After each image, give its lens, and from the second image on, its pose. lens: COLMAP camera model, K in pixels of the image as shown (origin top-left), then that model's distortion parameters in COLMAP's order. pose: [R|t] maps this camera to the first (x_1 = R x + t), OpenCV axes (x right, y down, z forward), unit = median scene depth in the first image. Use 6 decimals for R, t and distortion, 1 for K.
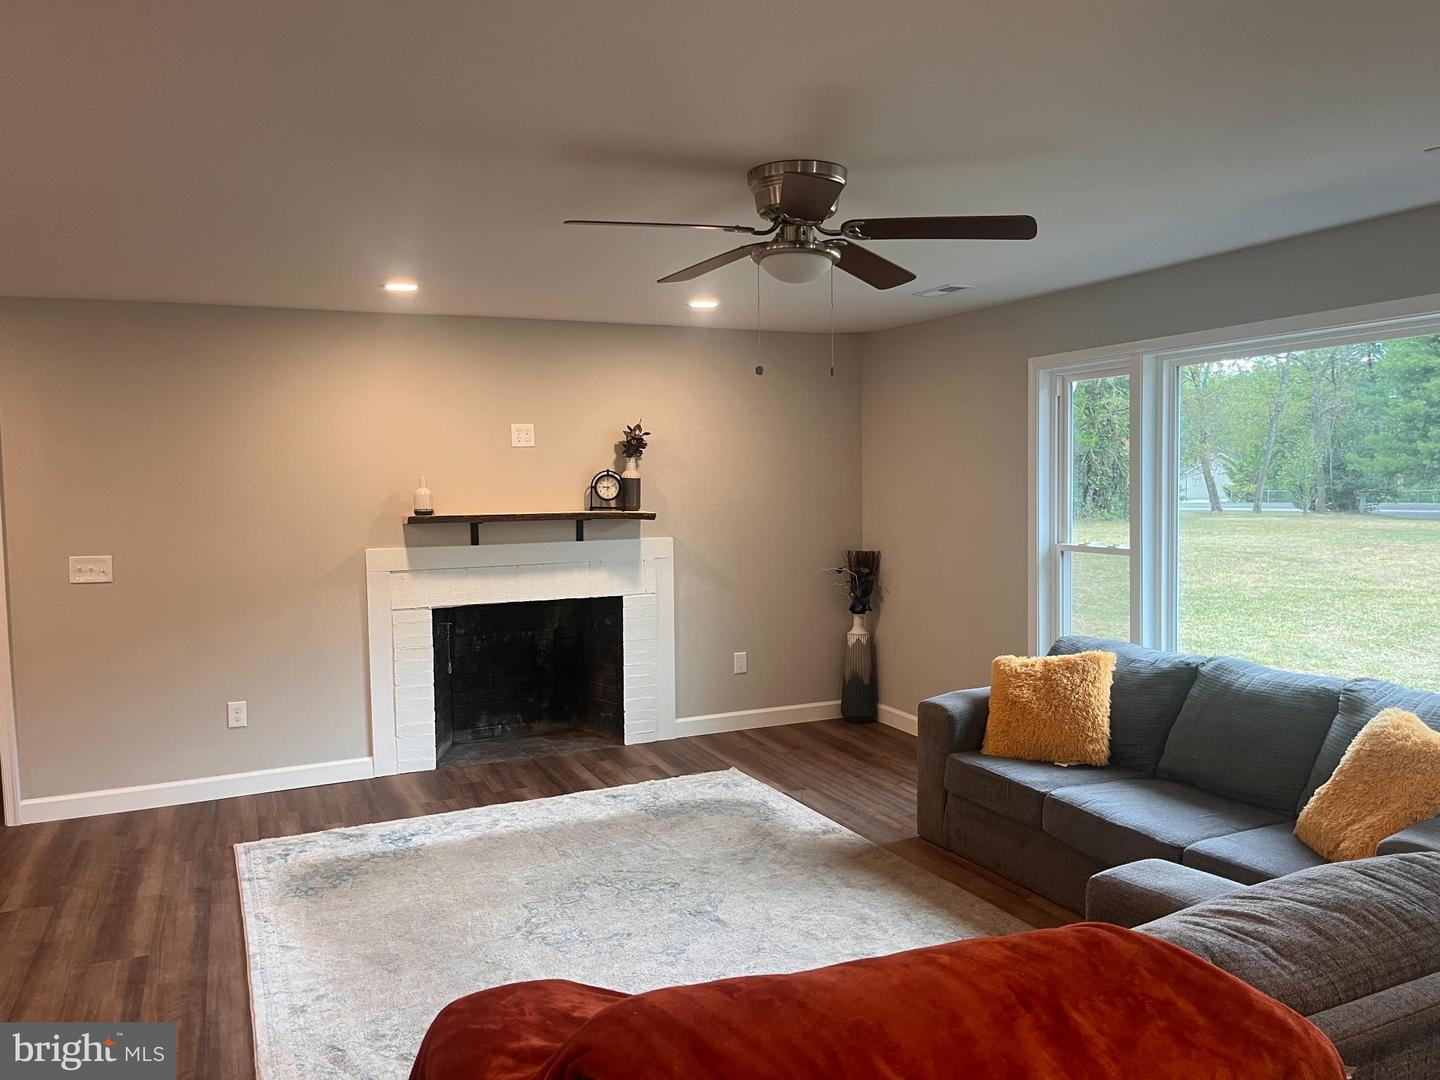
lens RADIAL K [[1094.4, 0, 729.5], [0, 1094.4, 541.7], [0, 0, 1]] dist [0.047660, -0.070176]
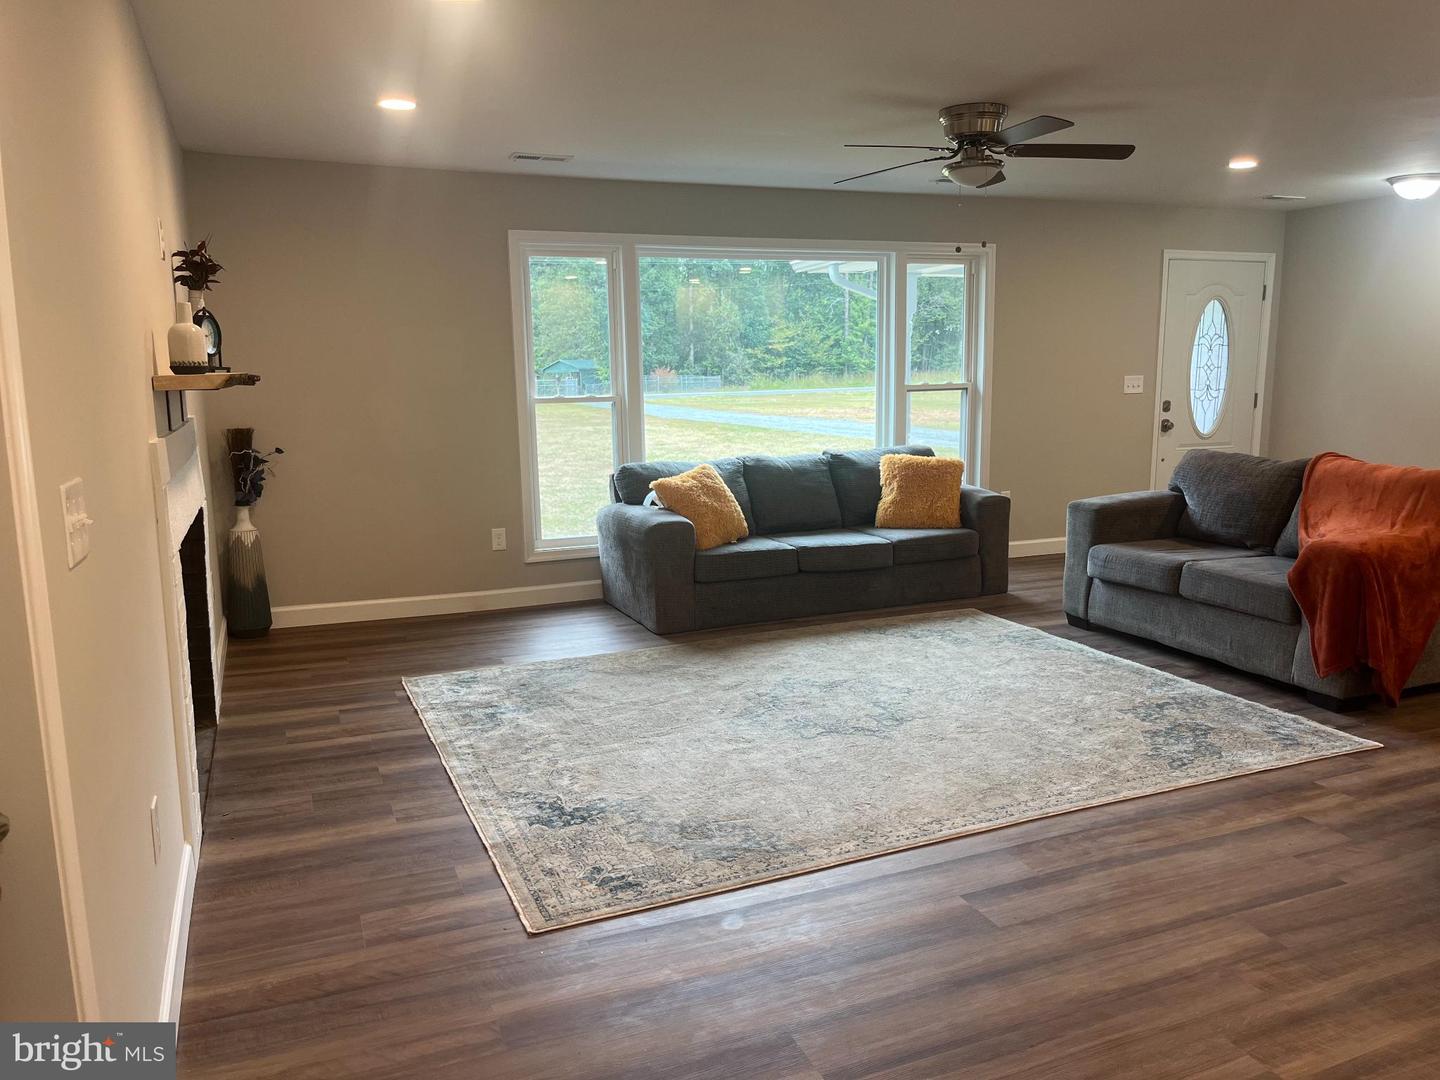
lens RADIAL K [[1094.4, 0, 719.7], [0, 1094.4, 538.0], [0, 0, 1]] dist [0.047660, -0.070176]
pose [[0.039439, -0.148403, 0.988140, -0.844739], [0.072720, 0.986714, 0.145286, -0.006400], [-0.996572, 0.066127, 0.049707, 0.735355]]
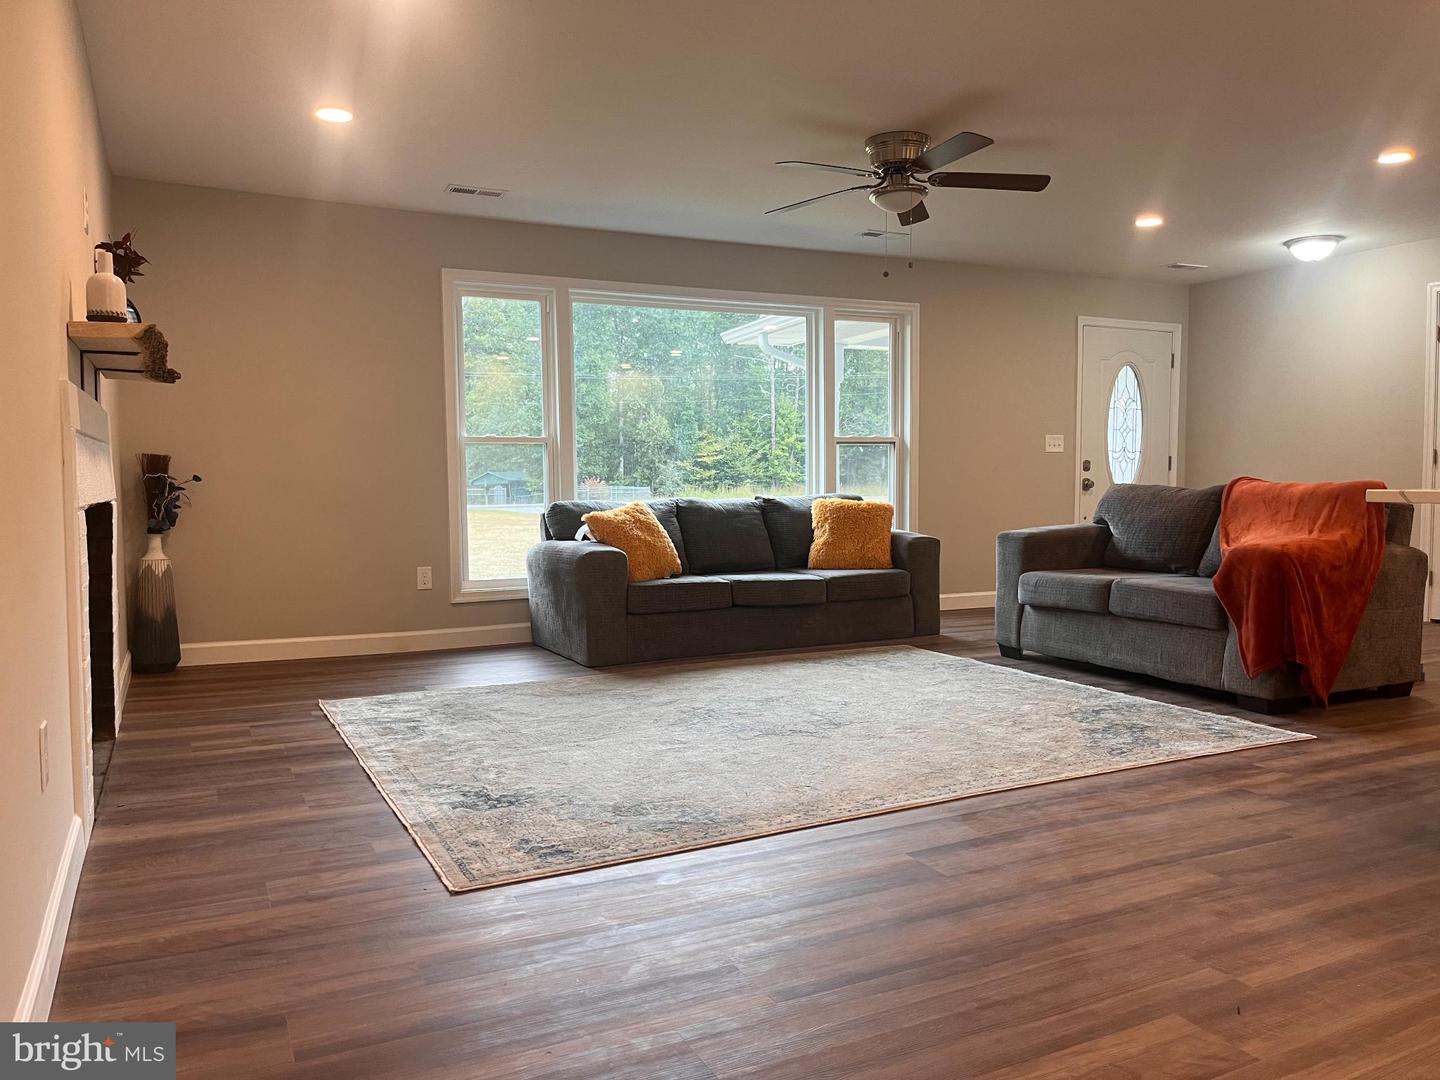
lens RADIAL K [[1094.4, 0, 719.1], [0, 1094.4, 538.5], [0, 0, 1]] dist [0.047660, -0.070176]
pose [[-0.024705, -0.042464, 0.998792, -0.842914], [0.067356, 0.996756, 0.044044, 0.074599], [-0.997423, 0.068363, -0.021765, 0.745092]]
